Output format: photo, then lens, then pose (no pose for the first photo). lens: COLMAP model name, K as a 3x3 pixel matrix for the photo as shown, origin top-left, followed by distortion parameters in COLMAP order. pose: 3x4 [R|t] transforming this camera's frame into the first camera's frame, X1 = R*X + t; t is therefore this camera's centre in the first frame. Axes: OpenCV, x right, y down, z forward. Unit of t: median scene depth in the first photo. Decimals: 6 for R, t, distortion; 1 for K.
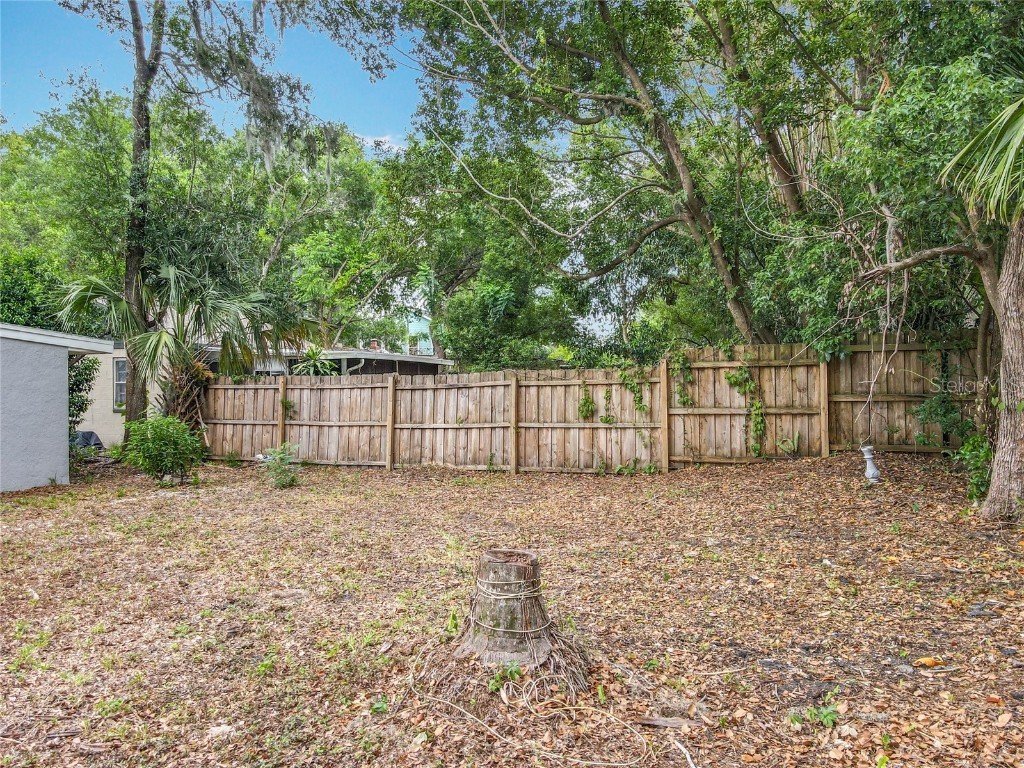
lens RADIAL K [[753.3, 0, 512.0], [0, 753.3, 384.0], [0, 0, 1]] dist [0.025718, 0.001453]
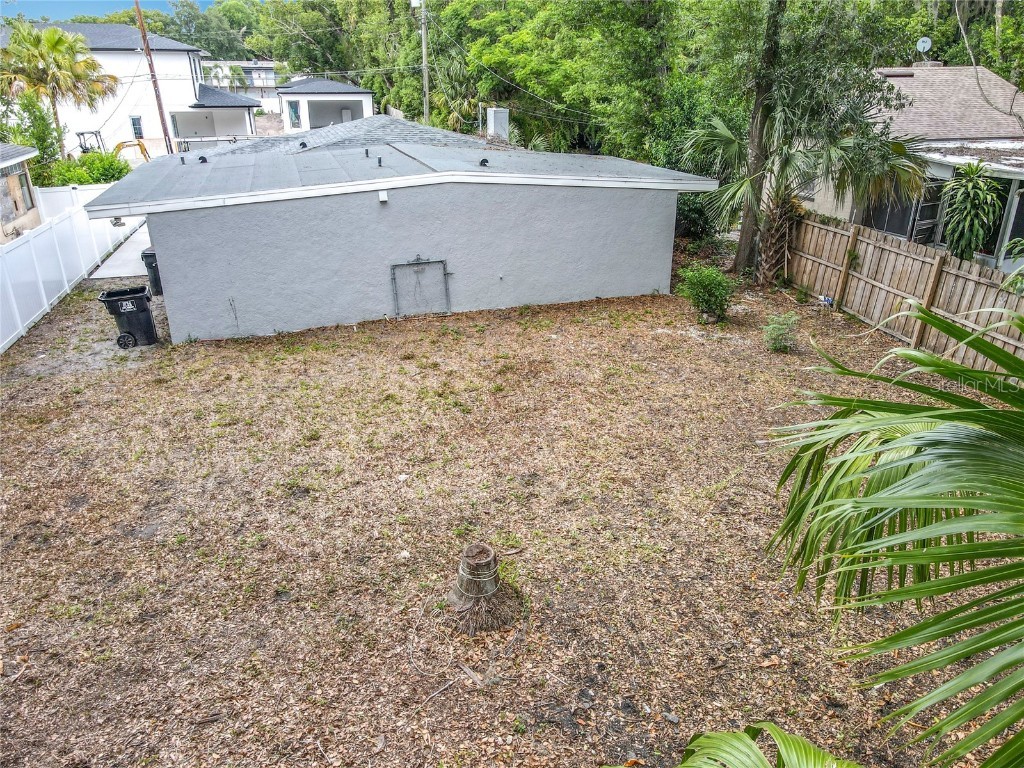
lens RADIAL K [[760.0, 0, 506.4], [0, 760.0, 387.4], [0, 0, 1]] dist [0.011564, 0.000437]
pose [[0.515146, 0.342086, -0.785877, 0.340516], [-0.001180, 0.917182, 0.398468, -0.224446], [0.857102, -0.204341, 0.472886, 0.072366]]
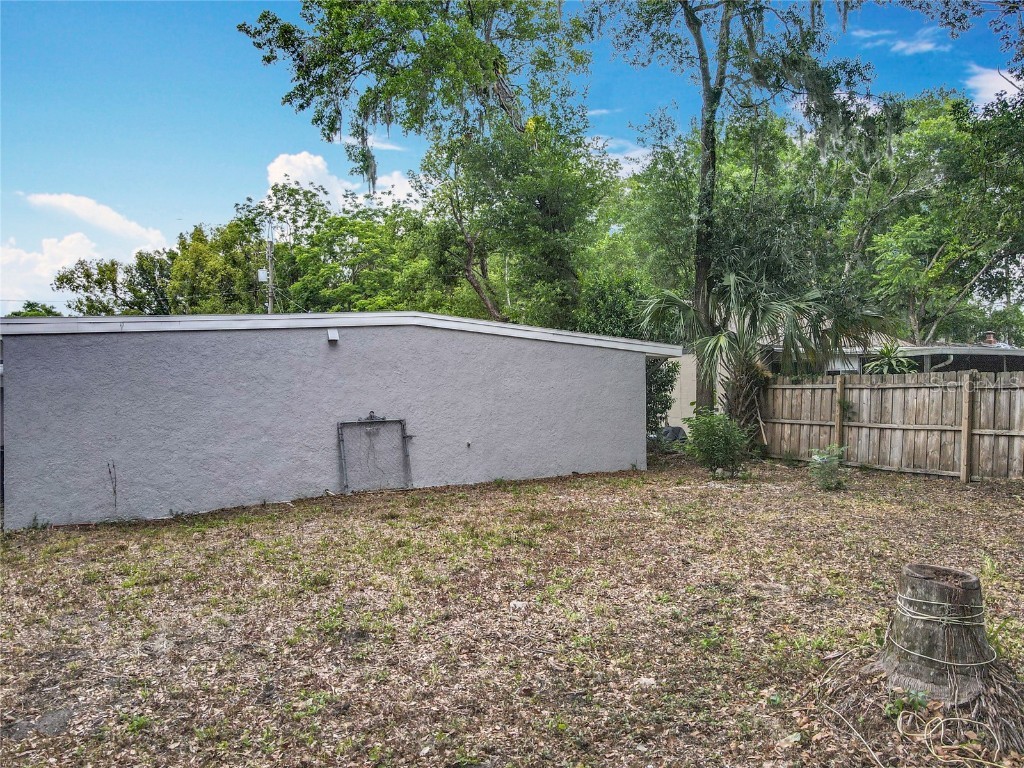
lens RADIAL K [[760.0, 0, 506.4], [0, 760.0, 387.4], [0, 0, 1]] dist [0.011564, 0.000437]
pose [[0.720154, -0.003306, -0.693806, 0.064377], [0.004379, 0.999990, -0.000220, 0.003456], [0.693800, -0.002880, 0.720162, 0.008073]]
